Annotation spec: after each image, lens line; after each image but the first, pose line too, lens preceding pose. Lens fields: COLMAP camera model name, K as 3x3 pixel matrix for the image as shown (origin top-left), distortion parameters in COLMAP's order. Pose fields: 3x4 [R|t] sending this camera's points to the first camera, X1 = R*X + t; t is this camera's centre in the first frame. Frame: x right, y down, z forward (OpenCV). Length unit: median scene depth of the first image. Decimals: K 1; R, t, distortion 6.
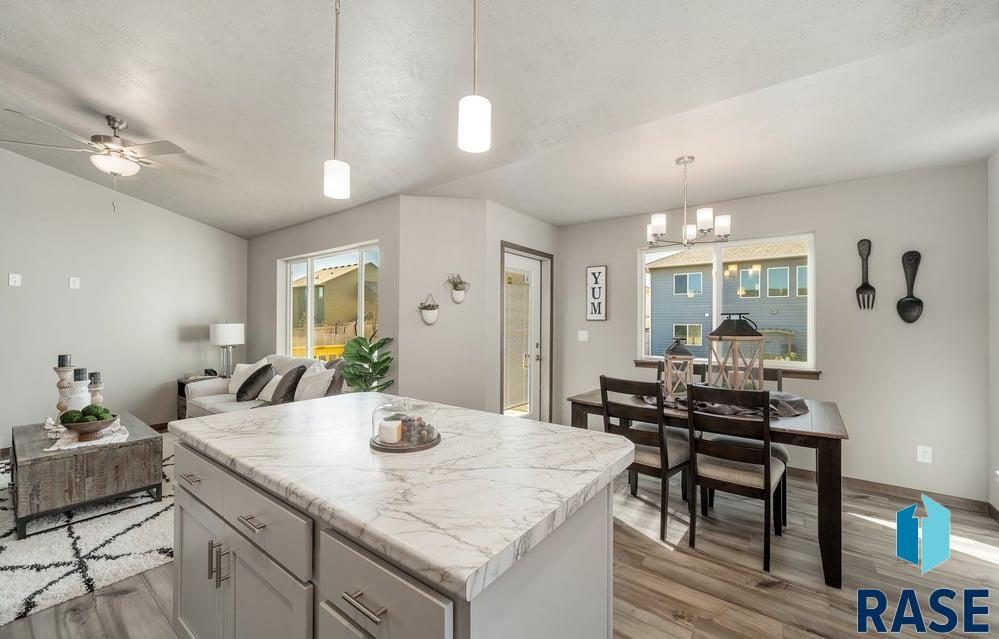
lens RADIAL K [[393.8, 0, 501.1], [0, 393.8, 320.2], [0, 0, 1]] dist [-0.004571, -0.000266]
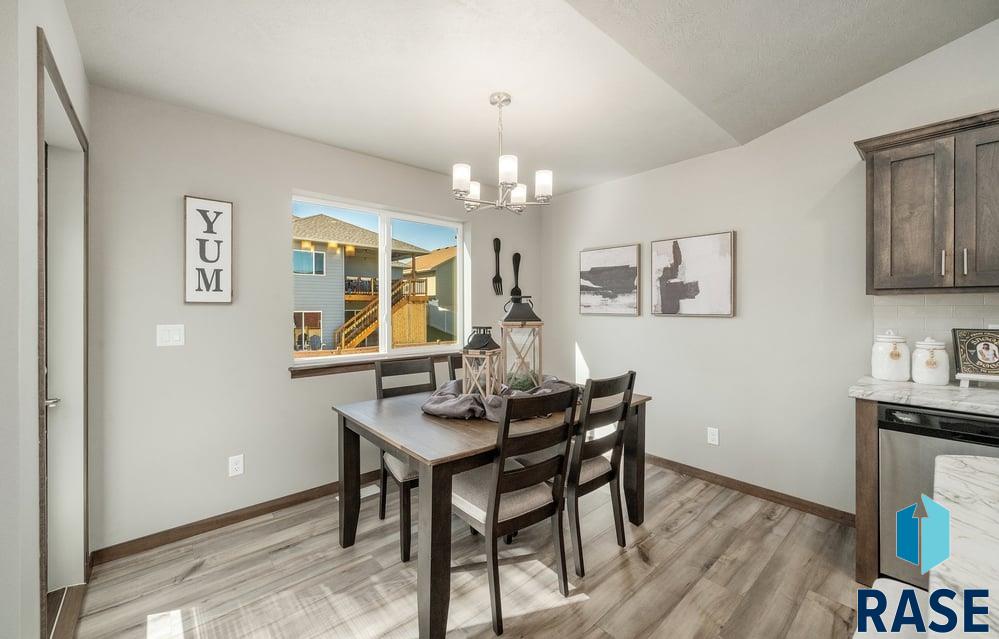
lens RADIAL K [[393.8, 0, 495.9], [0, 393.8, 310.4], [0, 0, 1]] dist [-0.004571, -0.000266]
pose [[0.207013, -0.010796, 0.978279, -0.188665], [-0.002592, 0.999930, 0.011584, 0.002448], [-0.978335, -0.004934, 0.206970, 0.528800]]
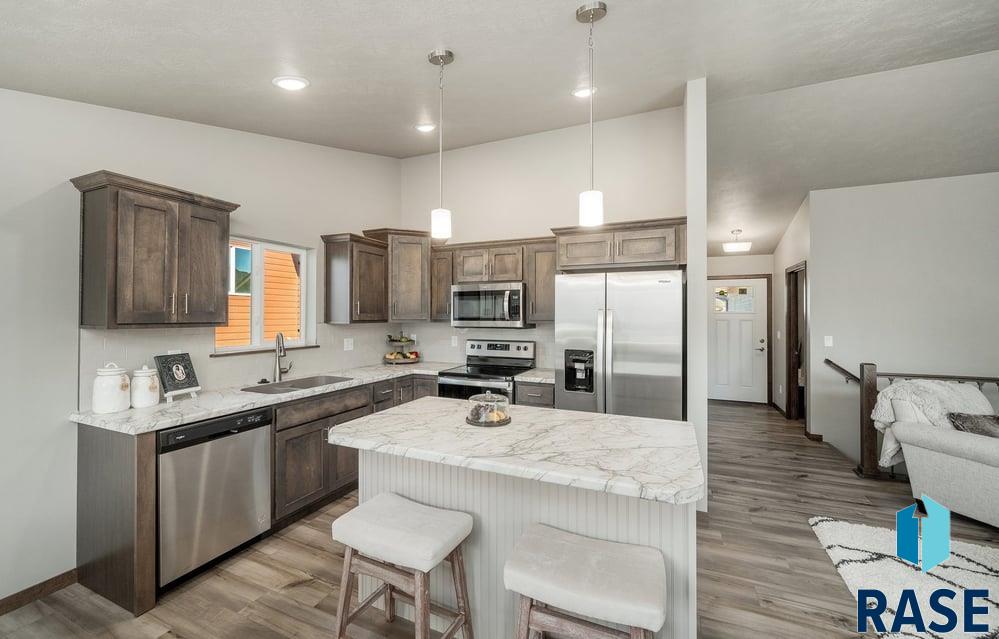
lens RADIAL K [[393.8, 0, 496.5], [0, 393.8, 317.0], [0, 0, 1]] dist [-0.004571, -0.000266]
pose [[-0.973448, 0.000119, -0.228907, 0.664247], [0.001652, 0.999977, -0.006505, -0.098479], [0.228901, -0.006710, -0.973427, 1.382773]]
